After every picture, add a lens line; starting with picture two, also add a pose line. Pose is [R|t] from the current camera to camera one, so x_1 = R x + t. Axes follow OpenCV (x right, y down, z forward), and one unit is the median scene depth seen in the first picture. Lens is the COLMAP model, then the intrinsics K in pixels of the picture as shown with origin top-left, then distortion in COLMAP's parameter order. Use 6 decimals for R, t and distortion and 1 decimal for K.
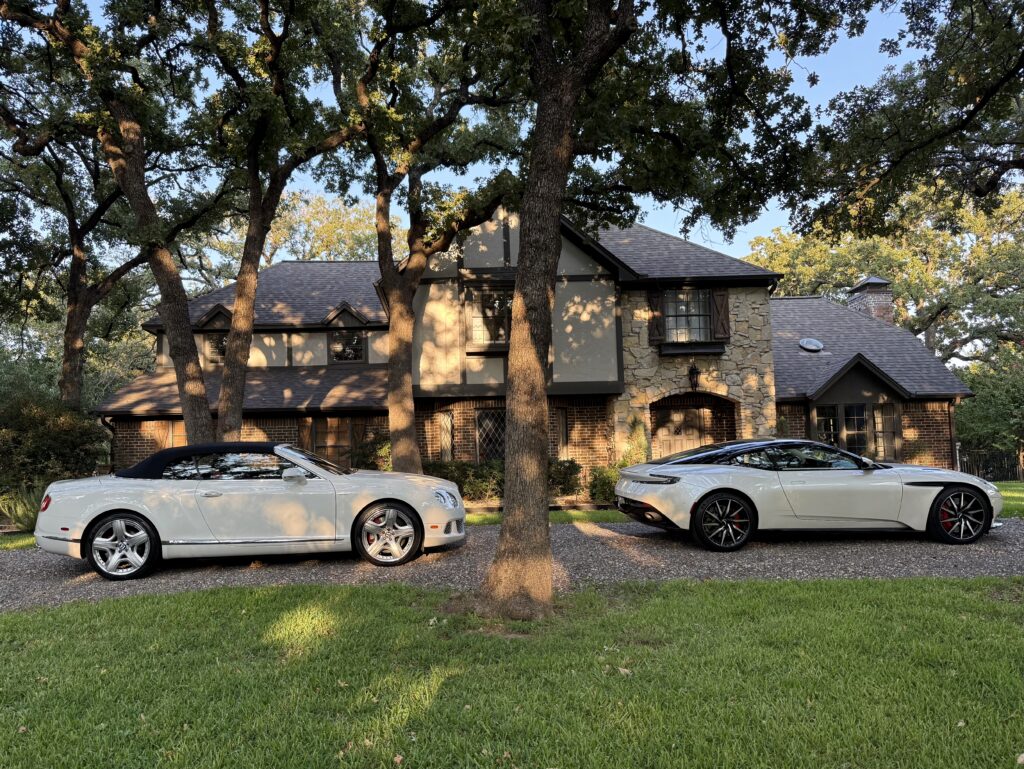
lens RADIAL K [[741.1, 0, 502.0], [0, 741.1, 425.2], [0, 0, 1]] dist [0.062391, -0.077473]
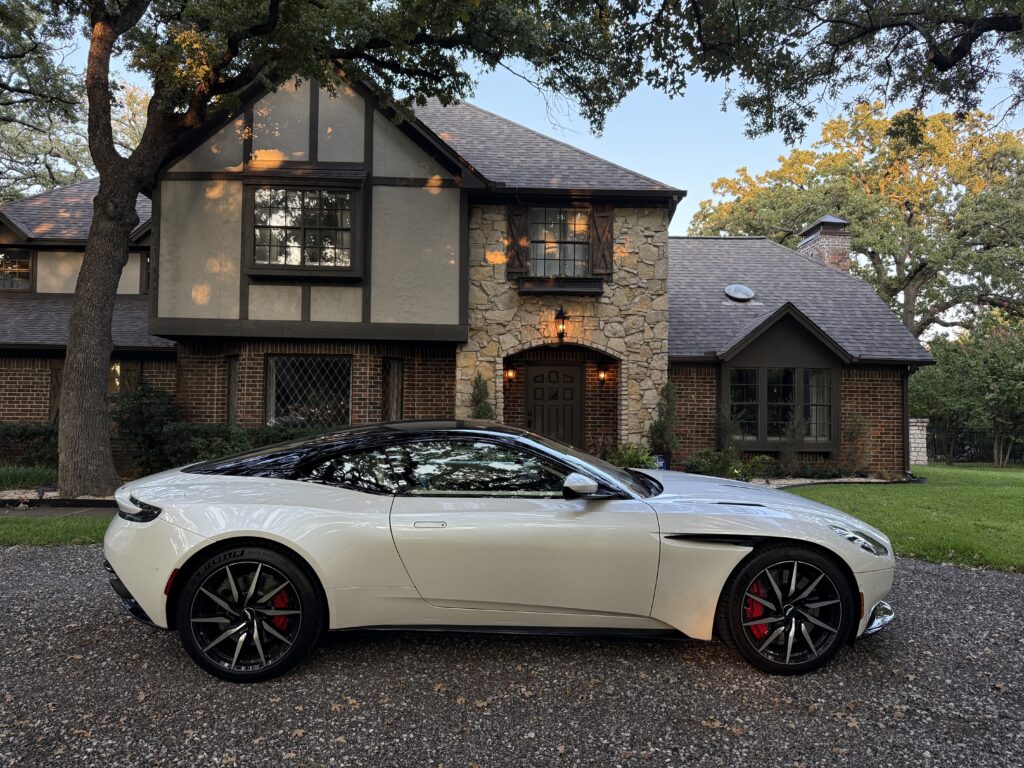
lens RADIAL K [[741.1, 0, 515.9], [0, 741.1, 392.1], [0, 0, 1]] dist [0.062391, -0.077473]
pose [[0.999062, 0.037516, 0.021630, 0.197399], [-0.037854, 0.999164, 0.015418, -0.005210], [-0.021033, -0.016223, 0.999647, 0.253857]]
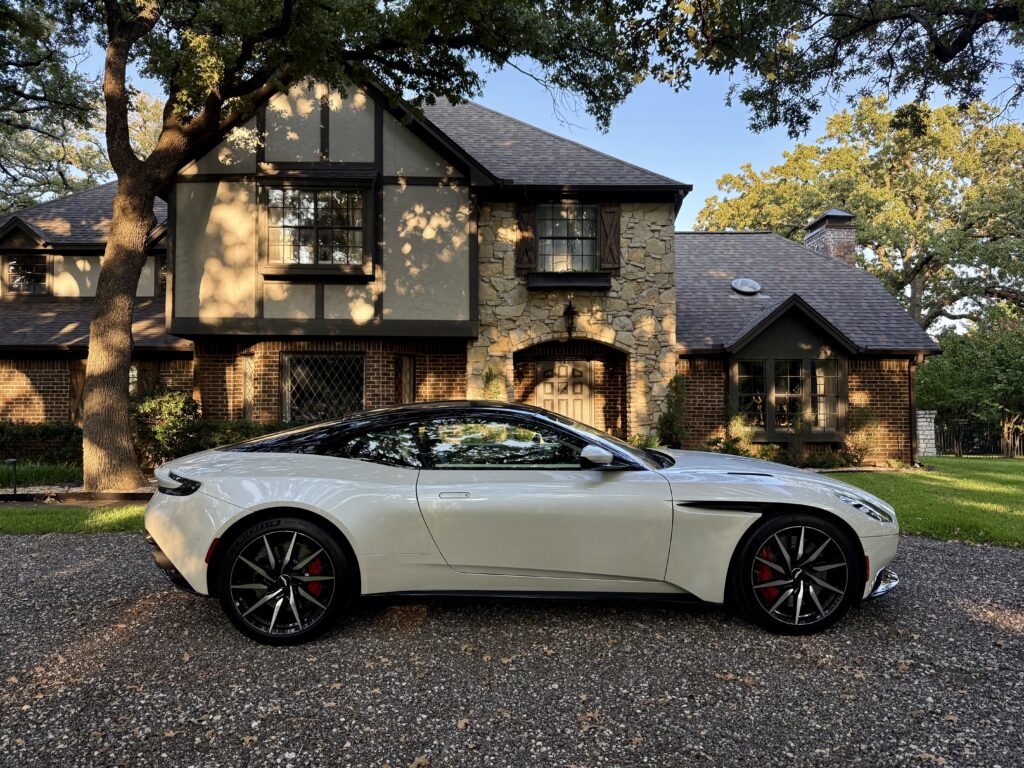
lens RADIAL K [[741.1, 0, 515.8], [0, 741.1, 391.4], [0, 0, 1]] dist [0.062391, -0.077473]
pose [[0.999634, 0.024428, 0.011618, 0.194210], [-0.024584, 0.999607, 0.013468, 0.001780], [-0.011285, -0.013749, 0.999842, 0.243003]]
